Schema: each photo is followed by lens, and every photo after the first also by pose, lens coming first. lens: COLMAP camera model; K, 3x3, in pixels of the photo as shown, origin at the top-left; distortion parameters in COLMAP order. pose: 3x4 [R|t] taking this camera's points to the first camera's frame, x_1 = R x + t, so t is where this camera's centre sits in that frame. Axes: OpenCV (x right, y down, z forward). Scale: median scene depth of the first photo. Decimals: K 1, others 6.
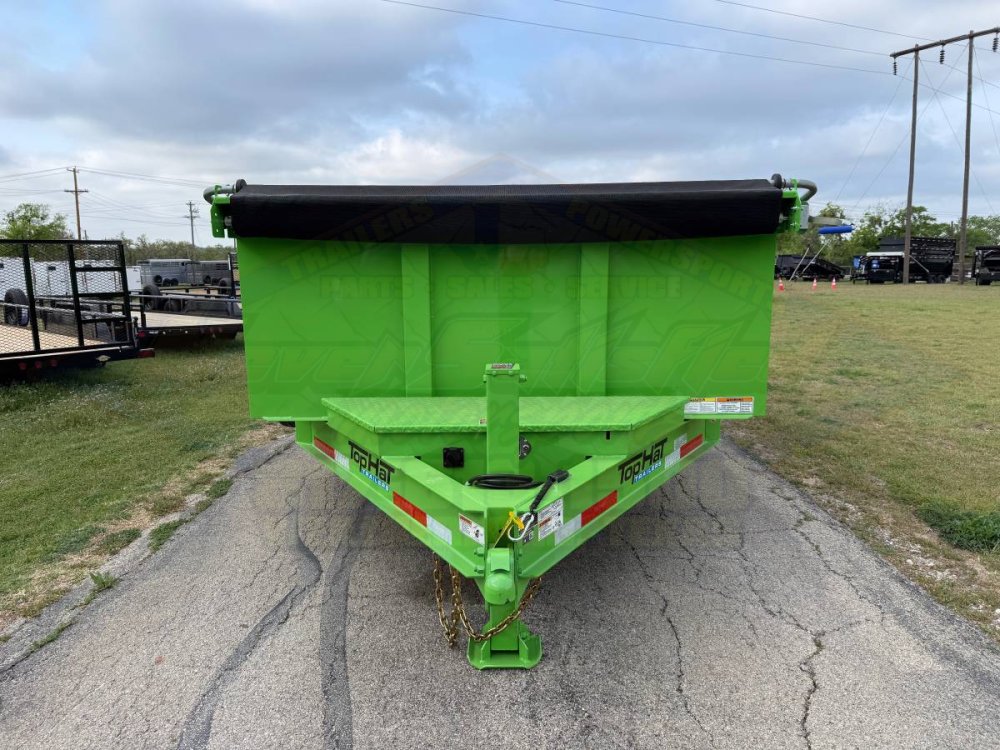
lens RADIAL K [[702.7, 0, 505.7], [0, 702.7, 378.4], [0, 0, 1]] dist [0.042750, -0.052511]
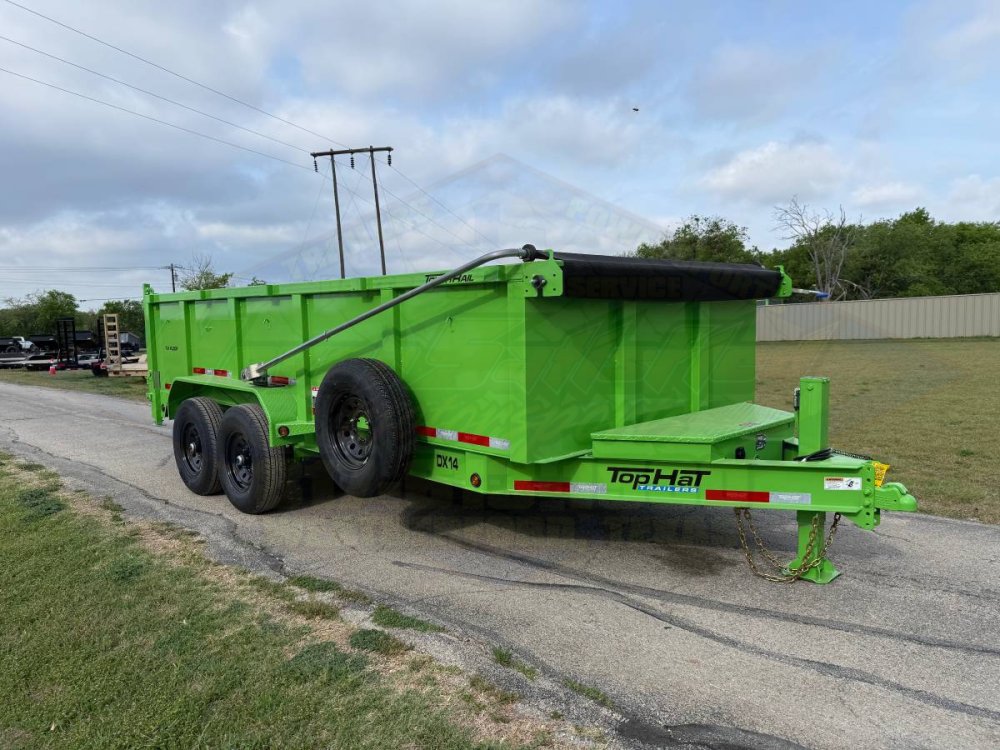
lens RADIAL K [[702.7, 0, 495.4], [0, 702.7, 375.1], [0, 0, 1]] dist [0.042750, -0.052511]
pose [[0.708962, -0.065151, 0.702230, -1.004138], [0.138561, 0.989184, -0.048115, -0.029383], [-0.691501, 0.131413, 0.710322, 0.241743]]
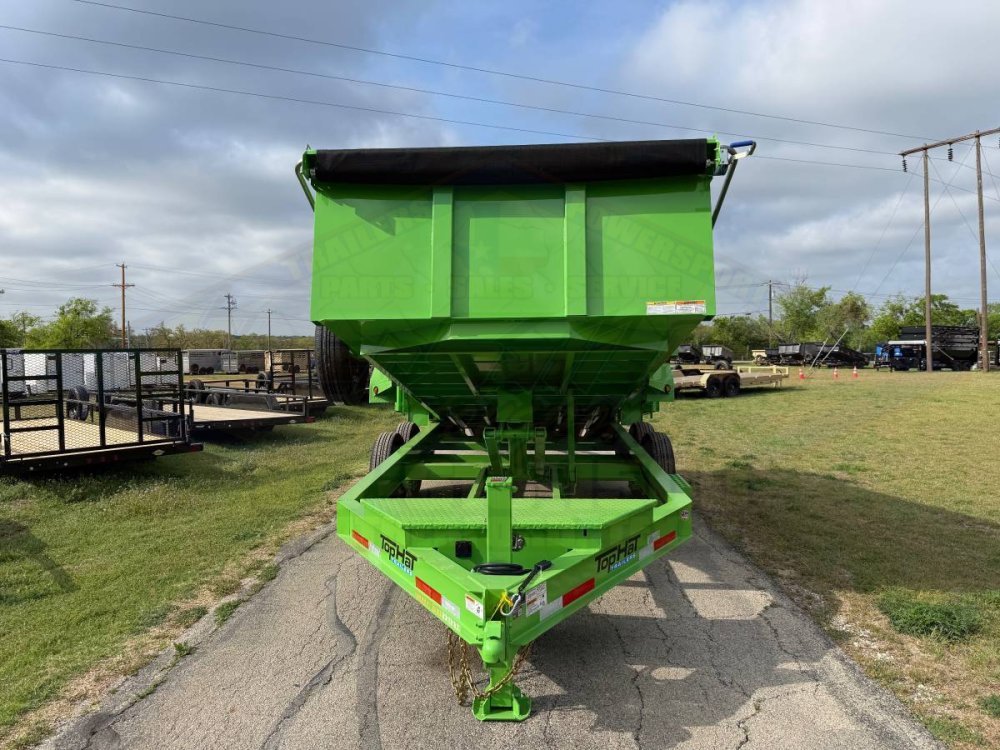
lens RADIAL K [[702.7, 0, 498.5], [0, 702.7, 377.2], [0, 0, 1]] dist [0.042750, -0.052511]
pose [[0.998978, -0.001914, -0.045158, 0.035208], [-0.003595, 0.992571, -0.121611, -0.031607], [0.045055, 0.121650, 0.991550, -0.223928]]
